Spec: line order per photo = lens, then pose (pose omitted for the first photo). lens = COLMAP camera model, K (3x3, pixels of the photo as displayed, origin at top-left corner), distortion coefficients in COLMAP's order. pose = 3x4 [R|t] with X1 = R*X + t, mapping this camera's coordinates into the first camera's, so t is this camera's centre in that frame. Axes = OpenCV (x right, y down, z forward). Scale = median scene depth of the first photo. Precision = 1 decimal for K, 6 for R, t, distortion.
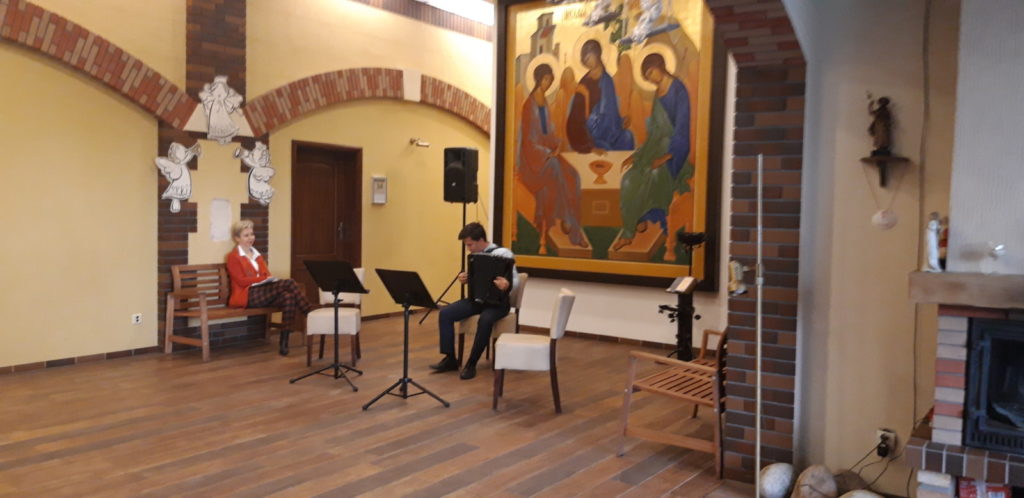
lens RADIAL K [[824.9, 0, 504.8], [0, 824.9, 257.2], [0, 0, 1]] dist [0.055190, -0.162332]
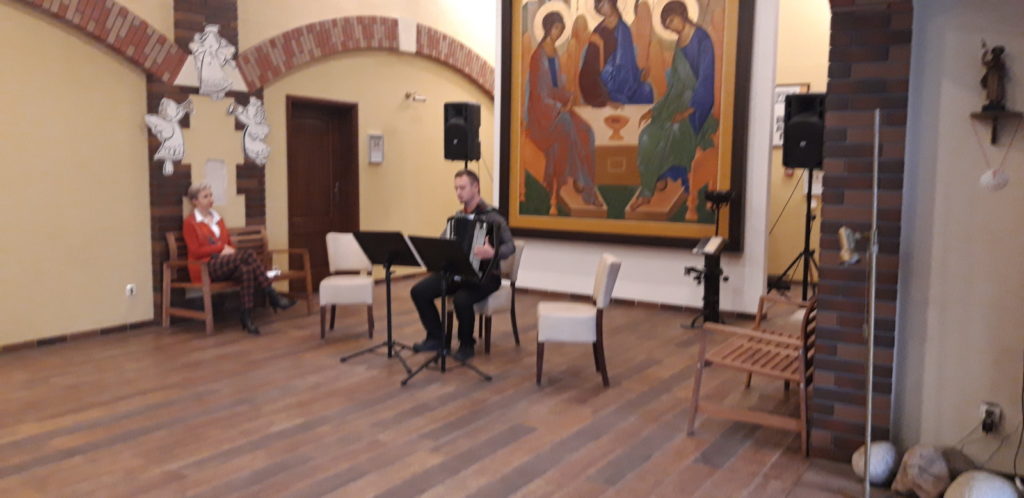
lens RADIAL K [[824.9, 0, 504.8], [0, 824.9, 264.9], [0, 0, 1]] dist [0.055190, -0.162332]
pose [[0.998601, -0.015245, 0.050640, -0.067073], [0.011998, 0.997889, 0.063818, -0.007896], [-0.051506, -0.063121, 0.996676, 0.051368]]
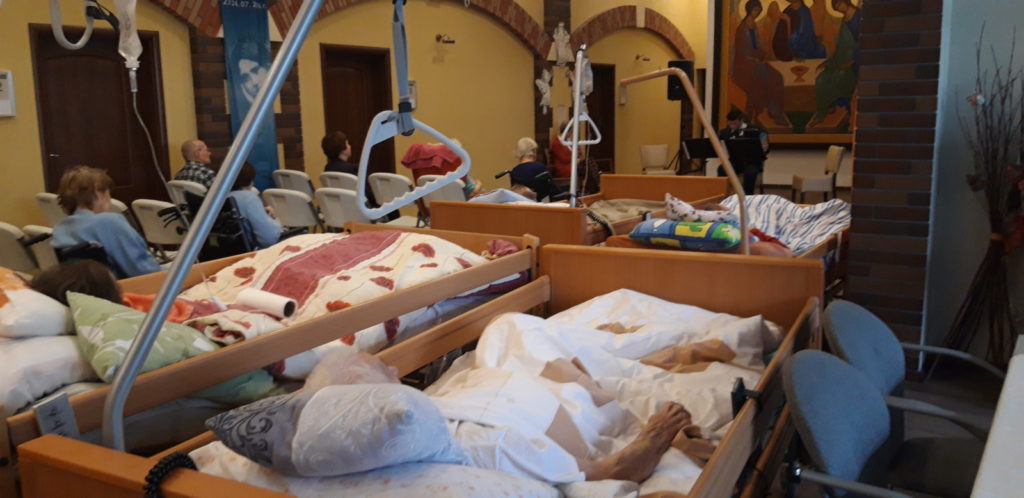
lens RADIAL K [[824.9, 0, 502.1], [0, 824.9, 247.1], [0, 0, 1]] dist [0.055190, -0.162332]
pose [[0.998864, -0.047448, 0.004510, -0.461854], [0.046685, 0.993064, 0.107906, 0.020125], [-0.009599, -0.107573, 0.994151, -0.524703]]
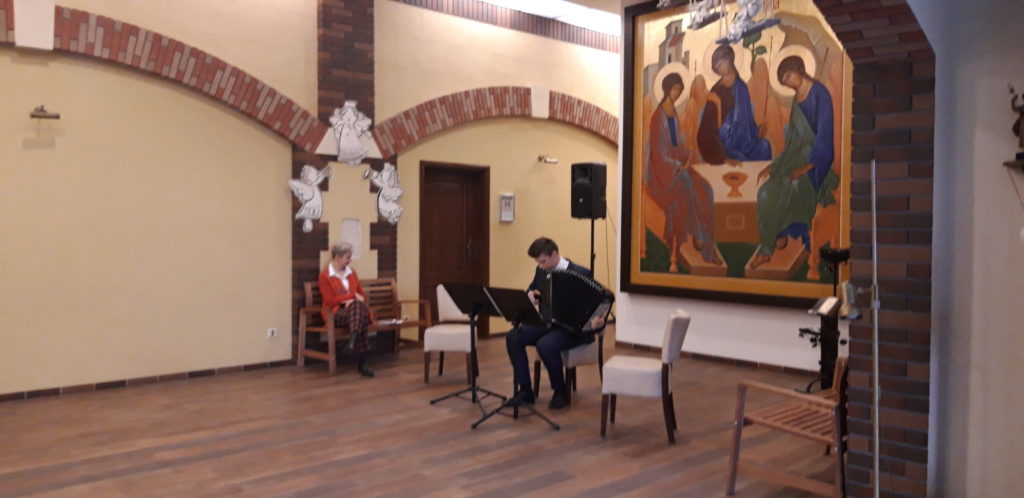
lens RADIAL K [[824.9, 0, 478.1], [0, 824.9, 244.2], [0, 0, 1]] dist [0.055190, -0.162332]
pose [[0.975719, -0.005950, -0.218946, 0.039653], [-0.001988, 0.999349, -0.036016, -0.000994], [0.219018, 0.035576, 0.975072, 0.024740]]
